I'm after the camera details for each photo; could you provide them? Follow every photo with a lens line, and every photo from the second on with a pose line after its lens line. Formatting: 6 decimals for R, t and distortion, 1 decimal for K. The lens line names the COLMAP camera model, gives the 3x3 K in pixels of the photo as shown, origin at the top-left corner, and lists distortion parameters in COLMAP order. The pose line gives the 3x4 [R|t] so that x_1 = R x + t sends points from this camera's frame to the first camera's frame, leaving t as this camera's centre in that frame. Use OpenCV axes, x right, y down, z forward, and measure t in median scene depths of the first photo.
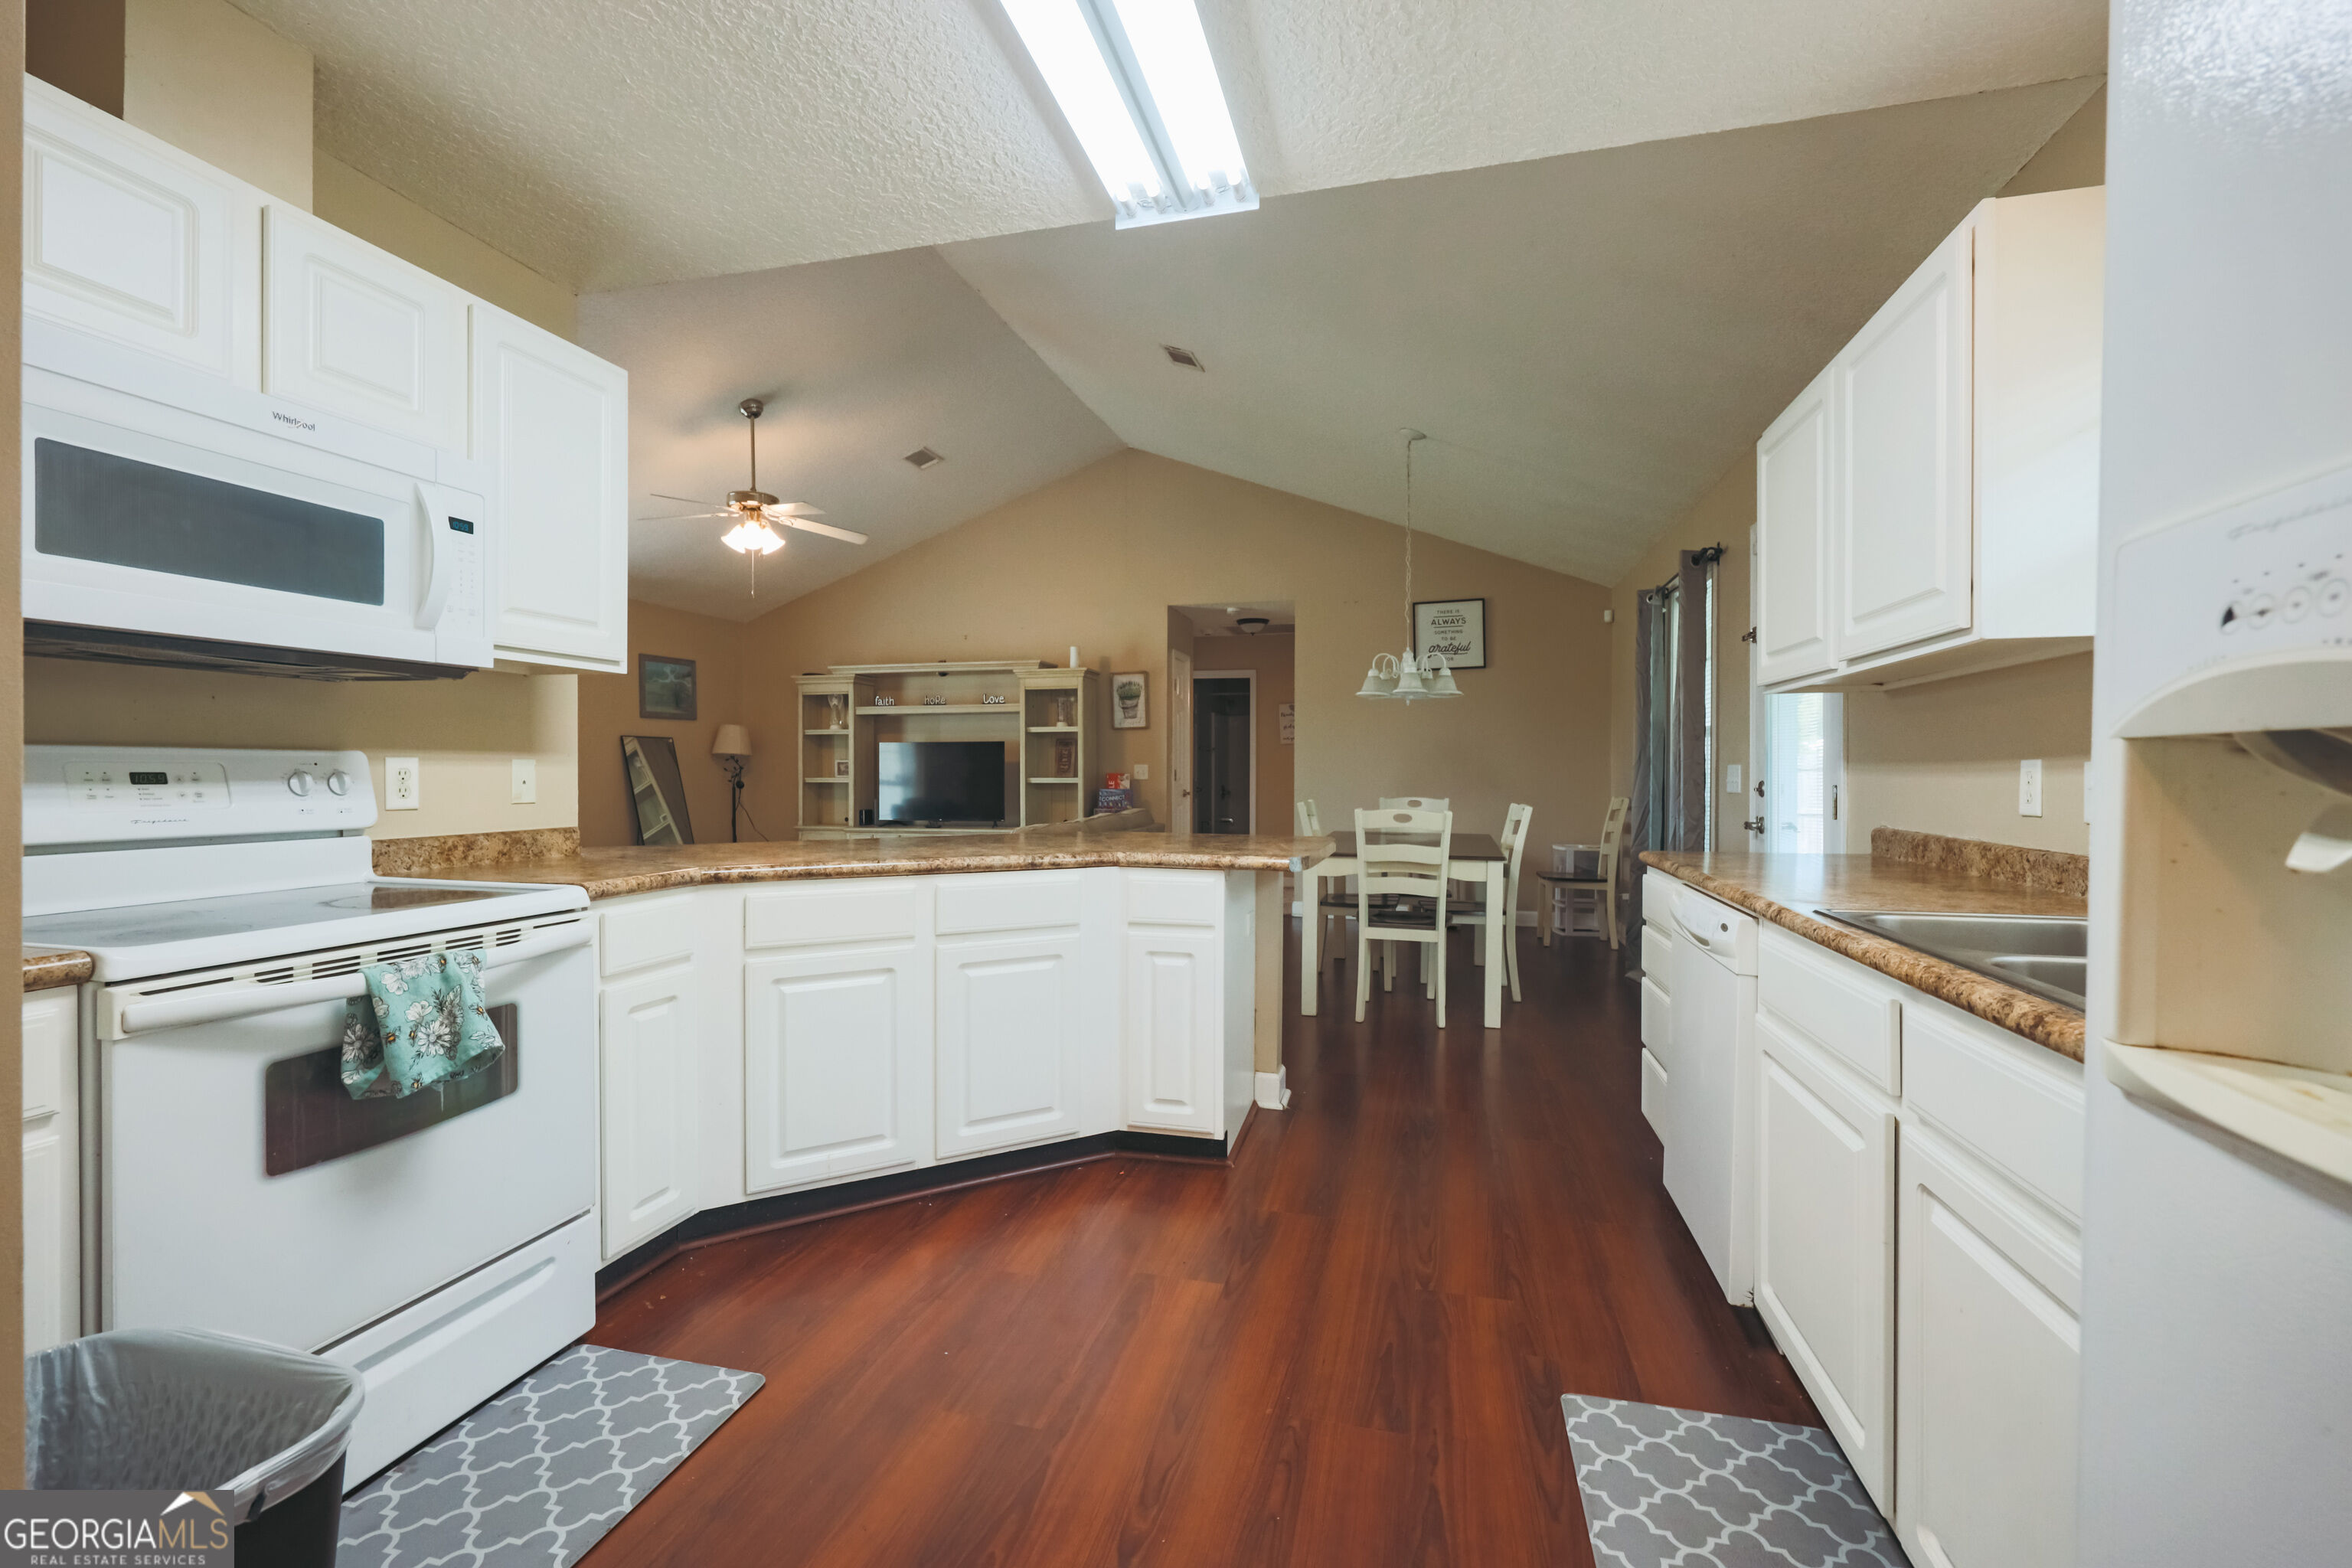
lens RADIAL K [[1005.0, 0, 1182.9], [0, 1005.0, 782.3], [0, 0, 1]] dist [-0.002924, -0.000191]
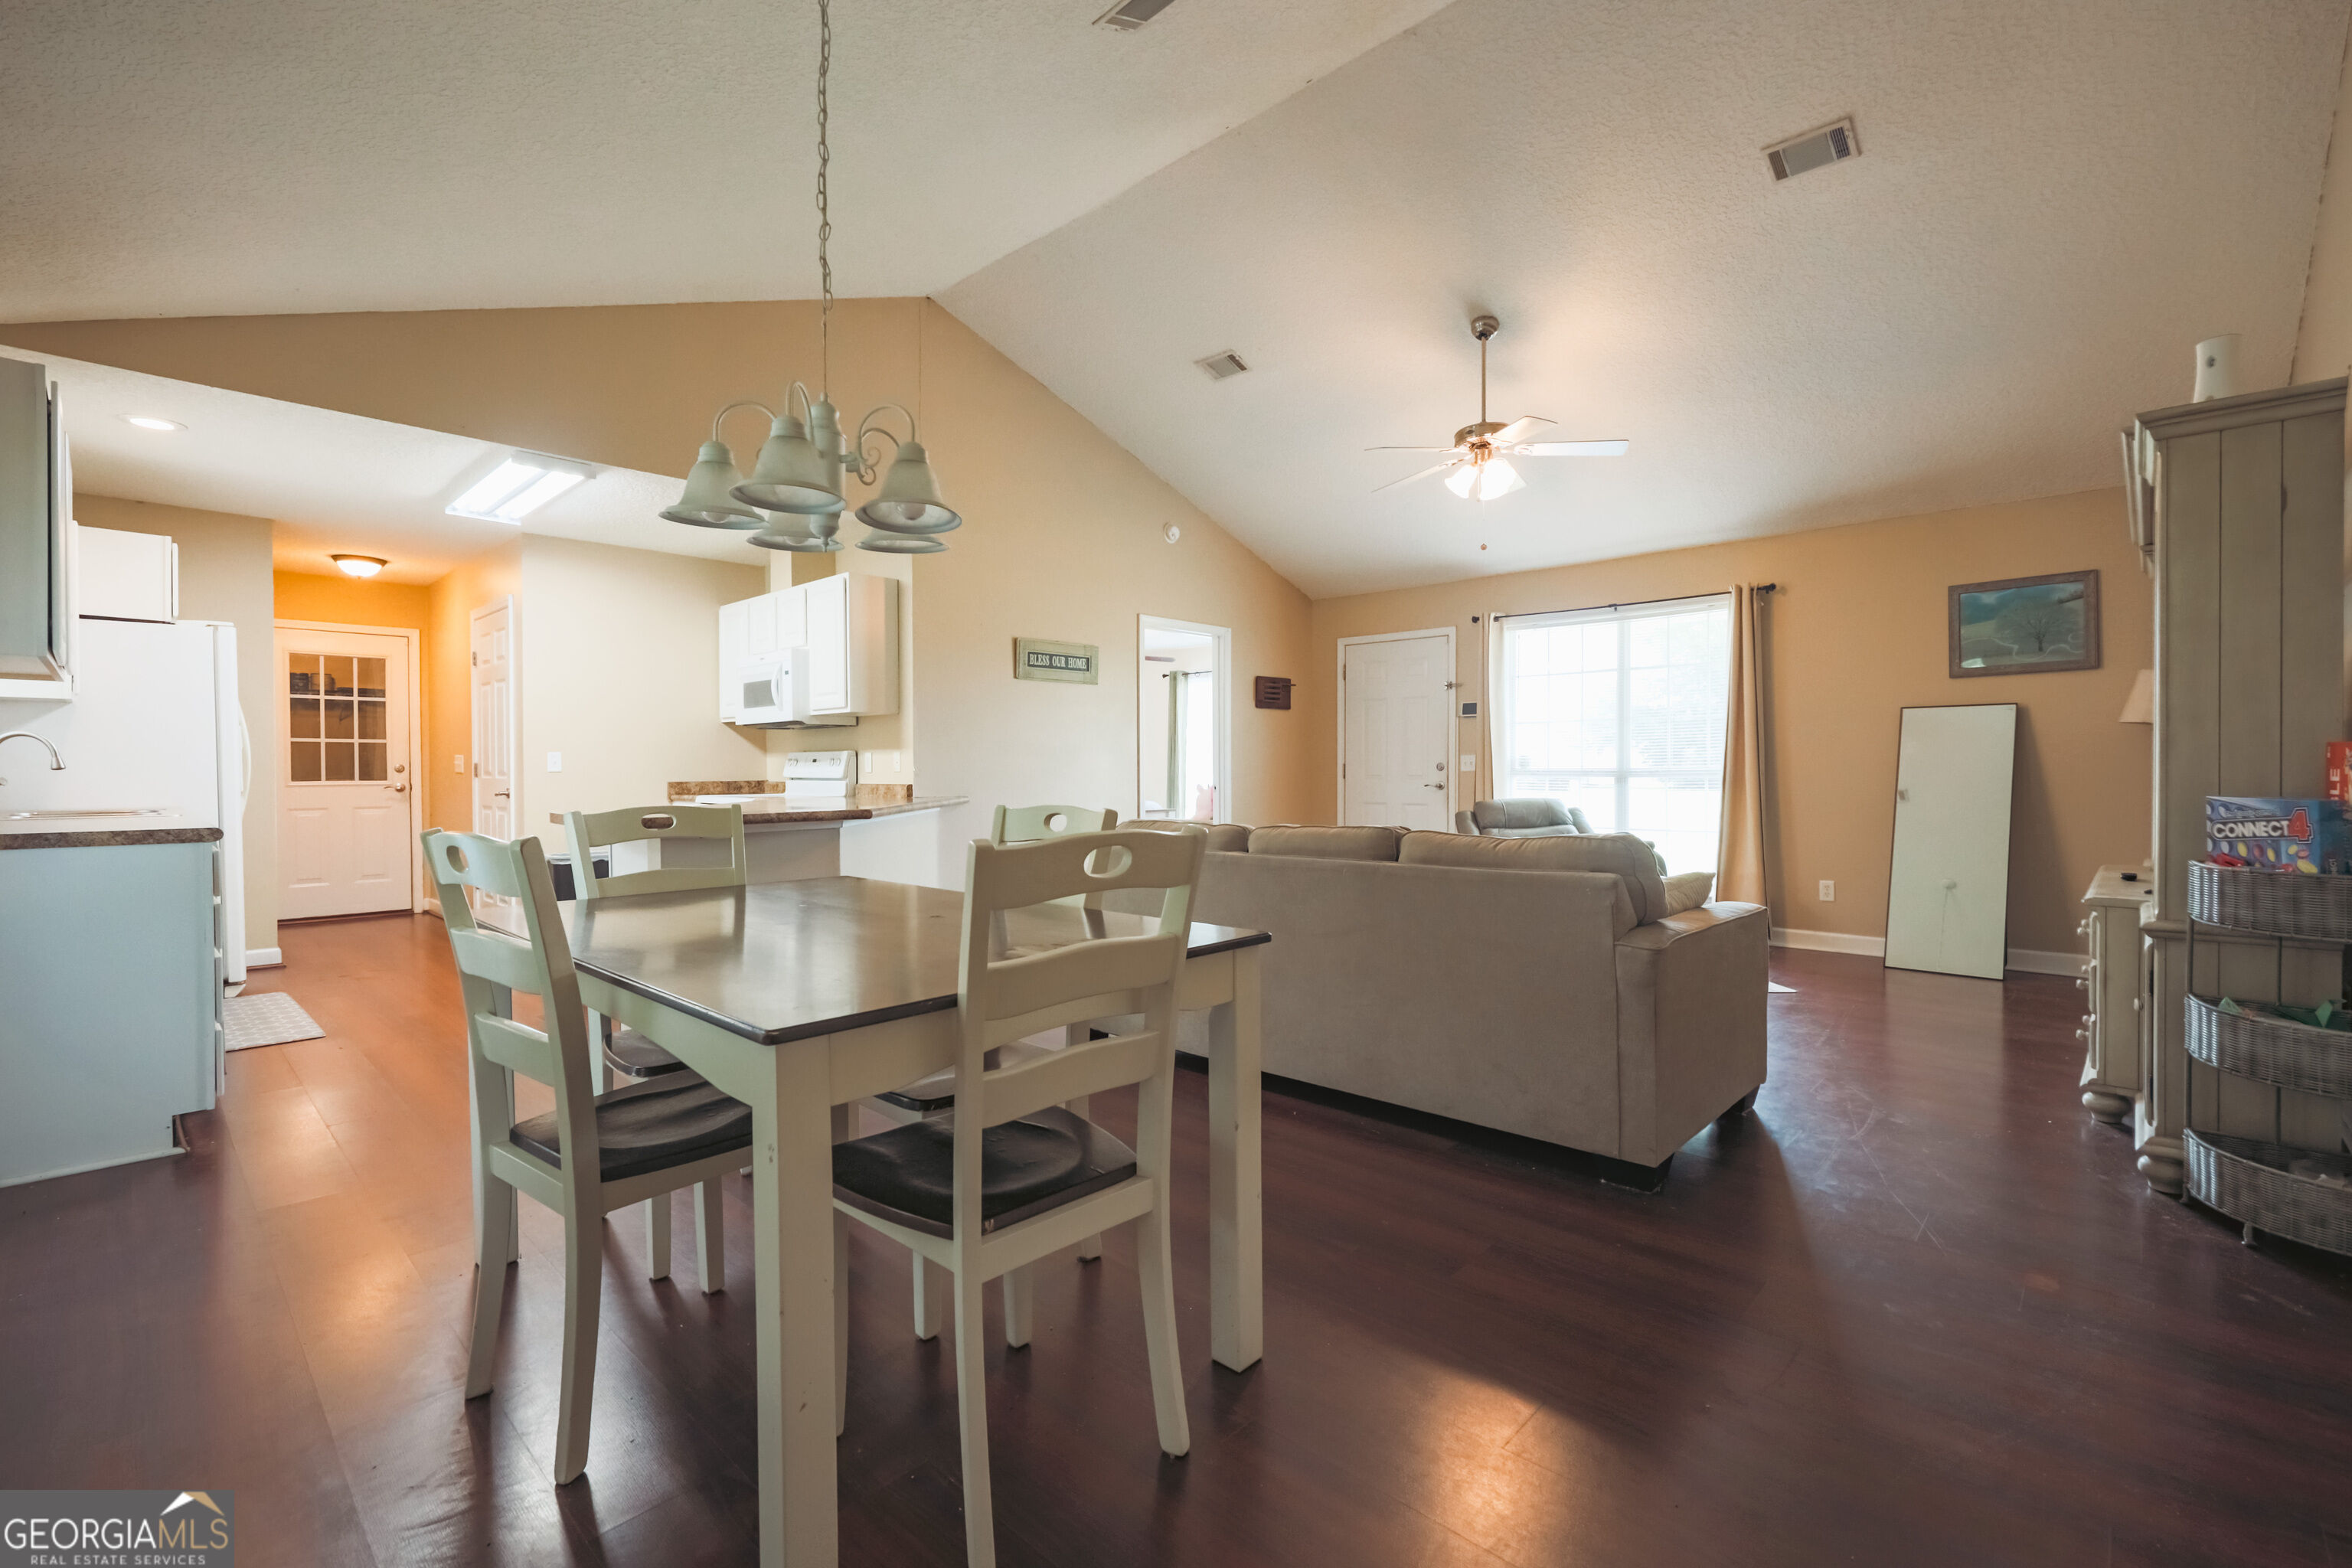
lens RADIAL K [[1005.0, 0, 1170.7], [0, 1005.0, 782.9], [0, 0, 1]] dist [-0.002924, -0.000191]
pose [[-0.482612, 0.007513, -0.875802, 1.445262], [-0.010695, 0.999838, 0.014470, 0.009955], [0.875769, 0.016350, -0.482453, 3.777523]]
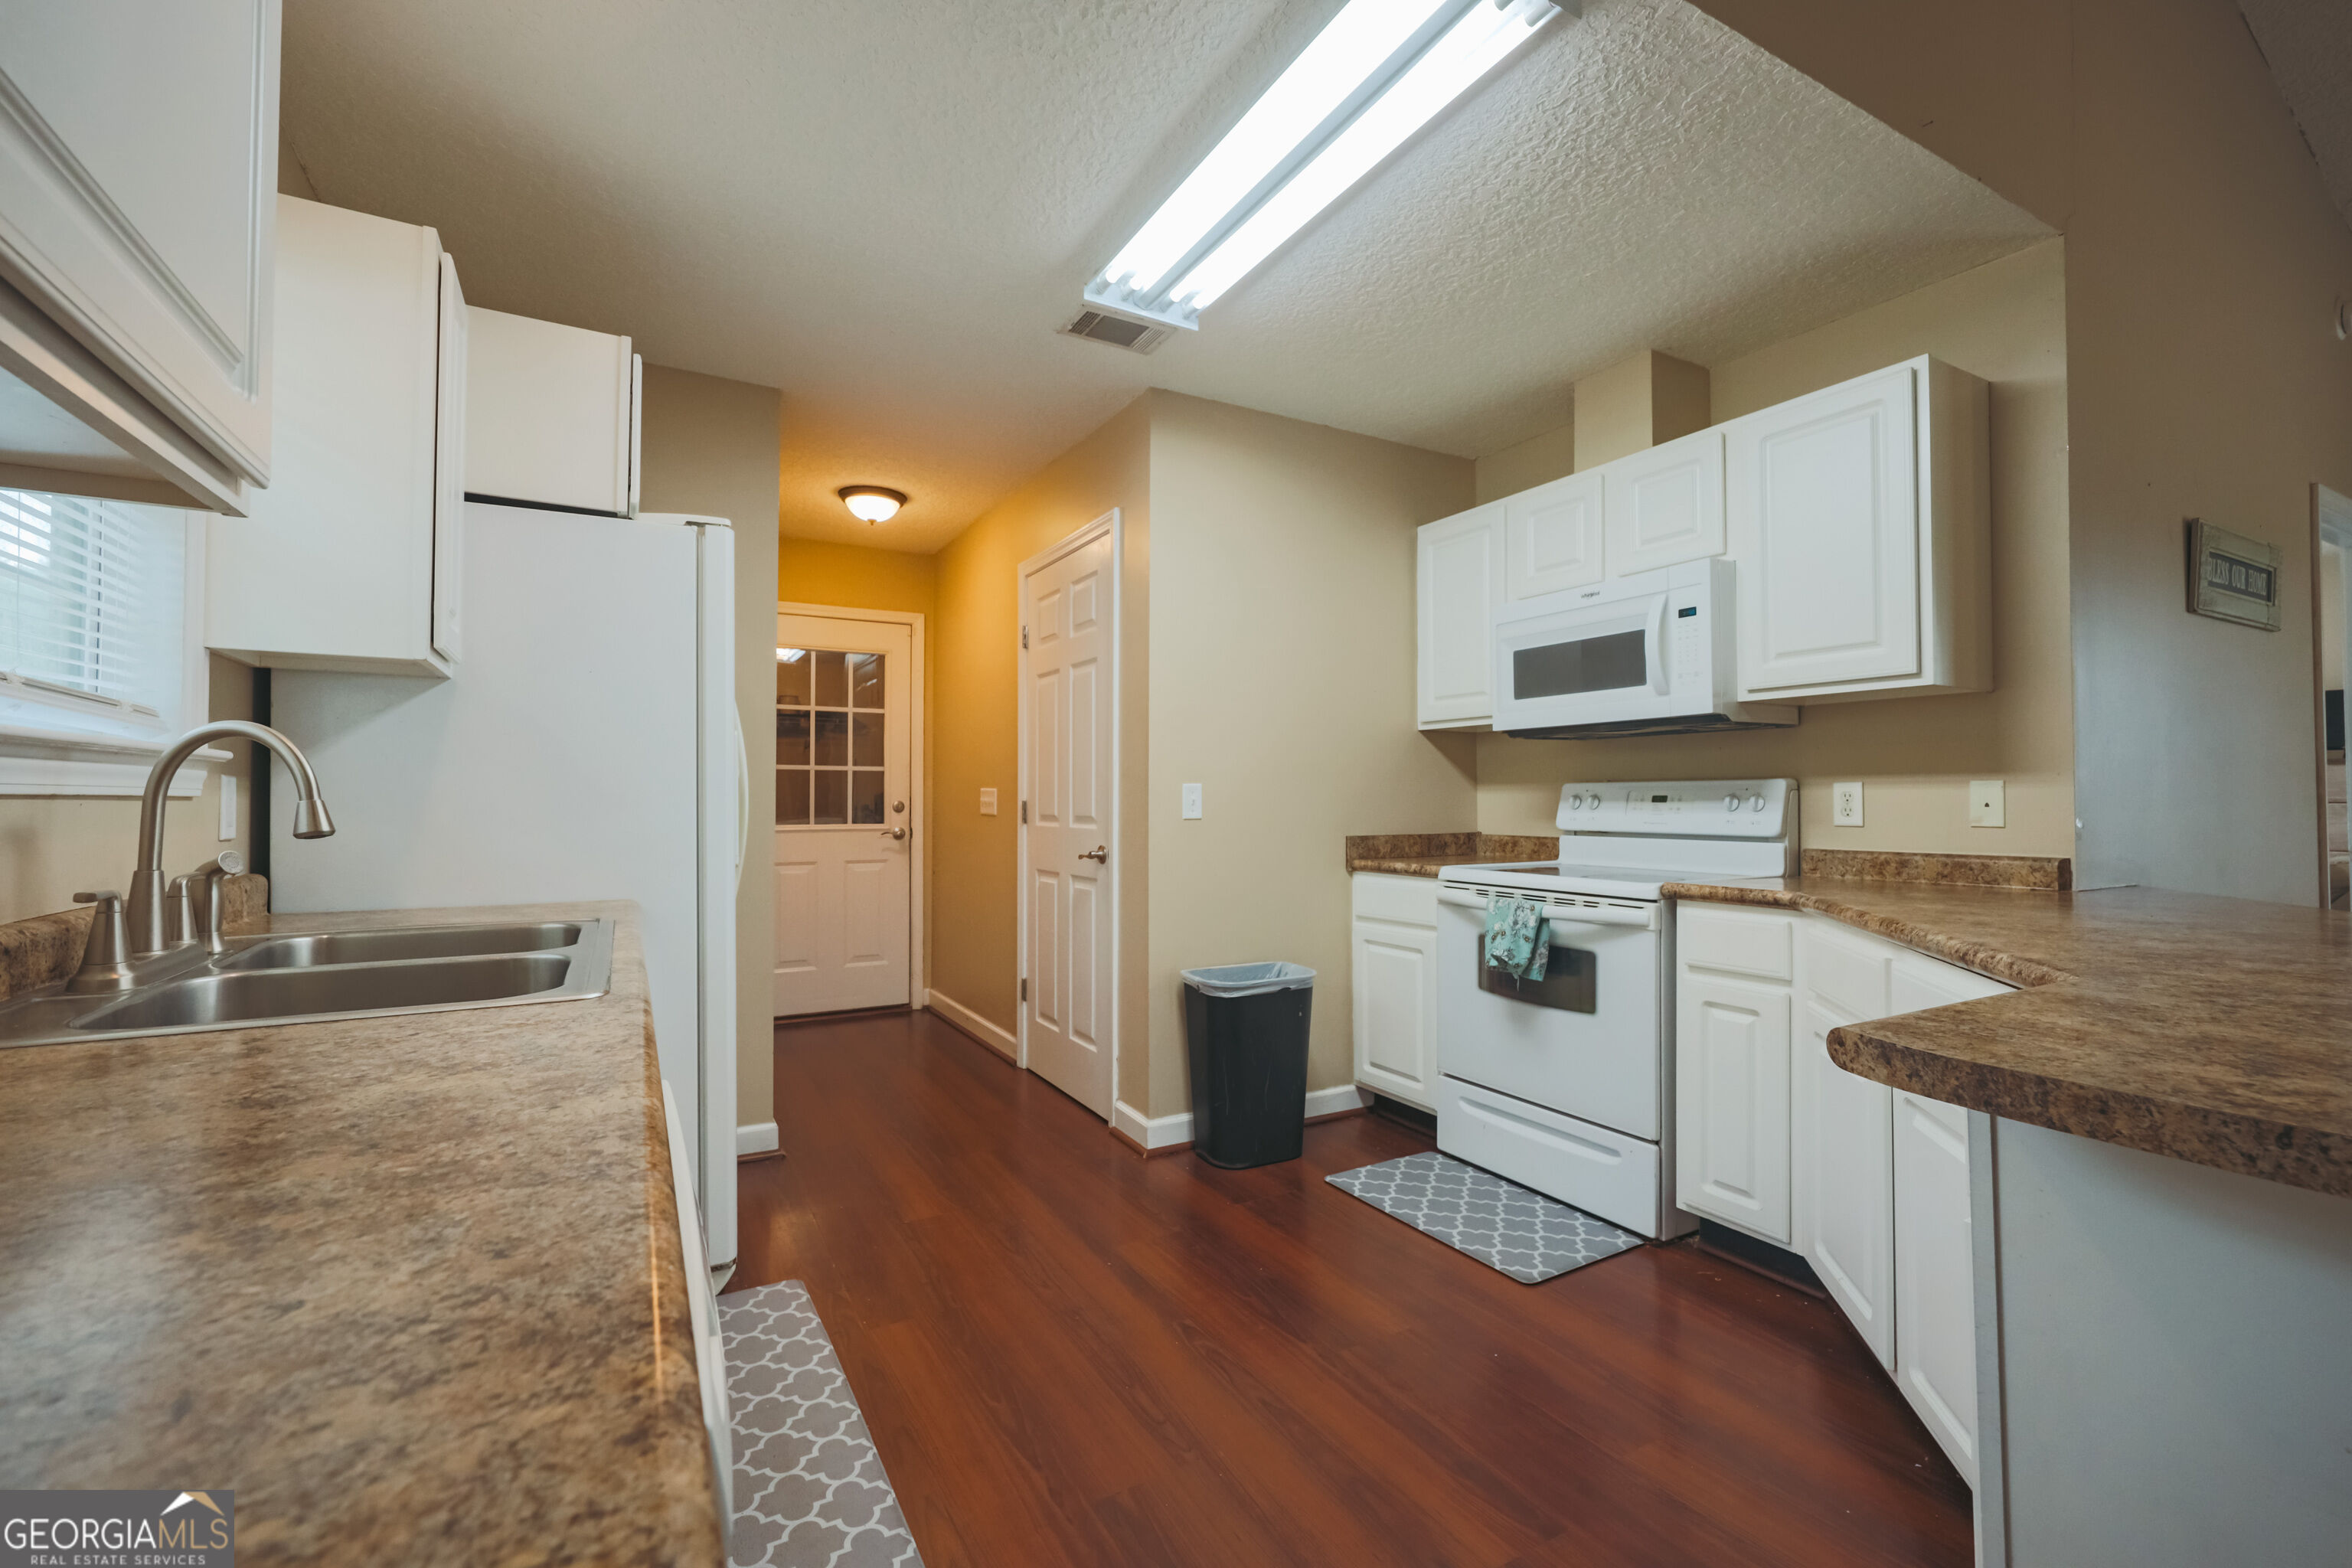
lens RADIAL K [[1005.0, 0, 1187.8], [0, 1005.0, 781.6], [0, 0, 1]] dist [-0.002924, -0.000191]
pose [[-0.719200, -0.019355, -0.694533, 0.792217], [-0.012891, 0.999812, -0.014514, 0.001767], [0.694683, -0.001486, -0.719314, 1.681793]]
